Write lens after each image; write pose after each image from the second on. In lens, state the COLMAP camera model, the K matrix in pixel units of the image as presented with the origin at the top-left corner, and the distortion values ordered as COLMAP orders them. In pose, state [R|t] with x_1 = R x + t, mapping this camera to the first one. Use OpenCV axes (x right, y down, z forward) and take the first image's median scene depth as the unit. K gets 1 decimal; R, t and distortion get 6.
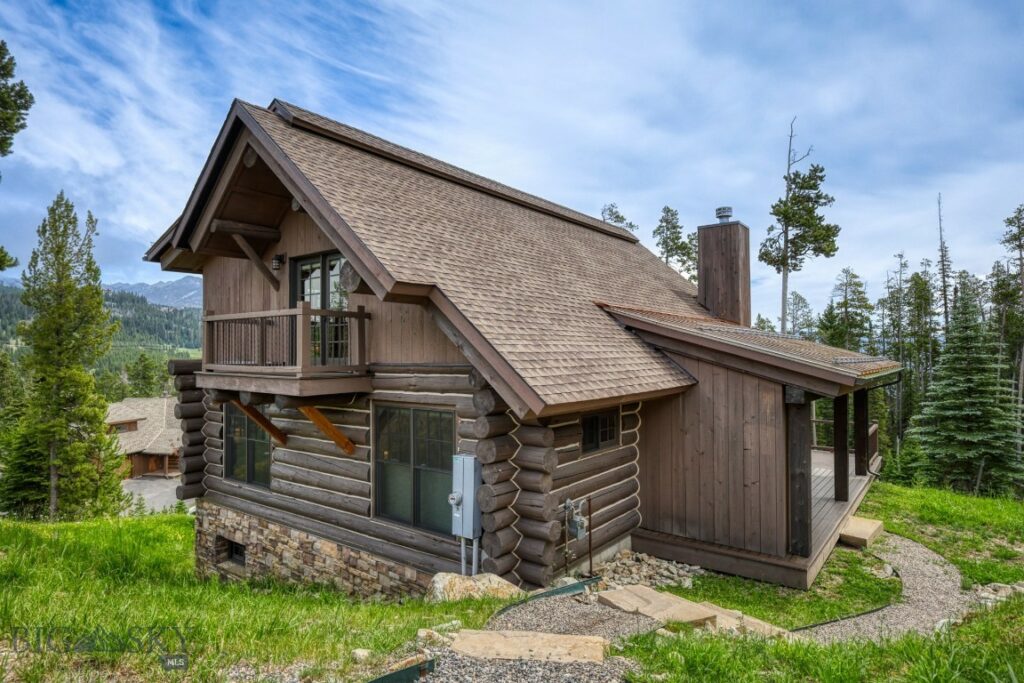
lens RADIAL K [[566.8, 0, 505.1], [0, 566.8, 361.5], [0, 0, 1]] dist [-0.006199, -0.000241]
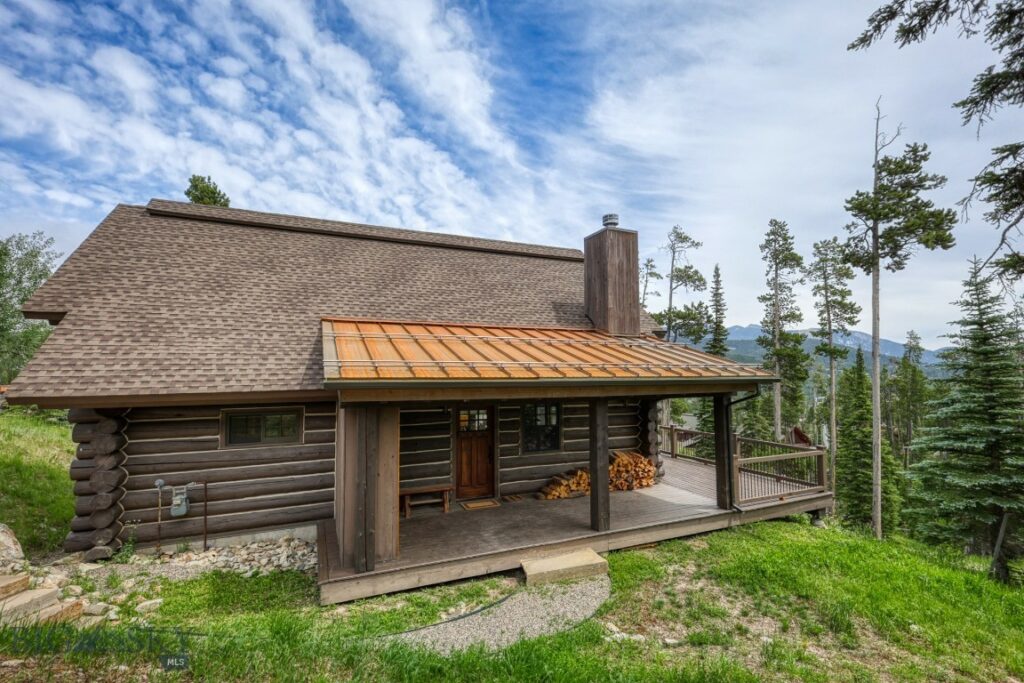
lens RADIAL K [[451.9, 0, 509.7], [0, 451.9, 351.6], [0, 0, 1]] dist [0.003556, -0.001414]
pose [[0.882373, -0.021201, -0.470073, 0.324357], [-0.006308, 0.998362, -0.056868, 0.005658], [0.470509, 0.053144, 0.880793, 0.132259]]
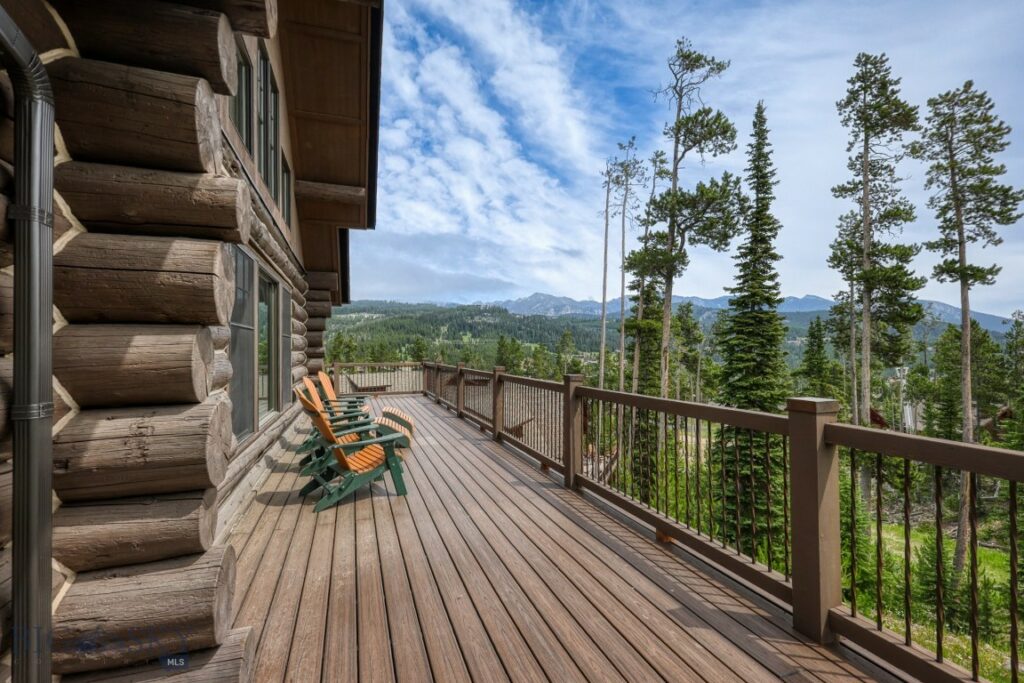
lens RADIAL K [[451.9, 0, 504.4], [0, 451.9, 344.9], [0, 0, 1]] dist [0.003556, -0.001414]
pose [[0.829912, -0.010783, -0.557789, 0.311458], [0.000774, 0.999834, -0.018177, 0.049789], [0.557893, 0.014654, 0.829783, 0.536710]]
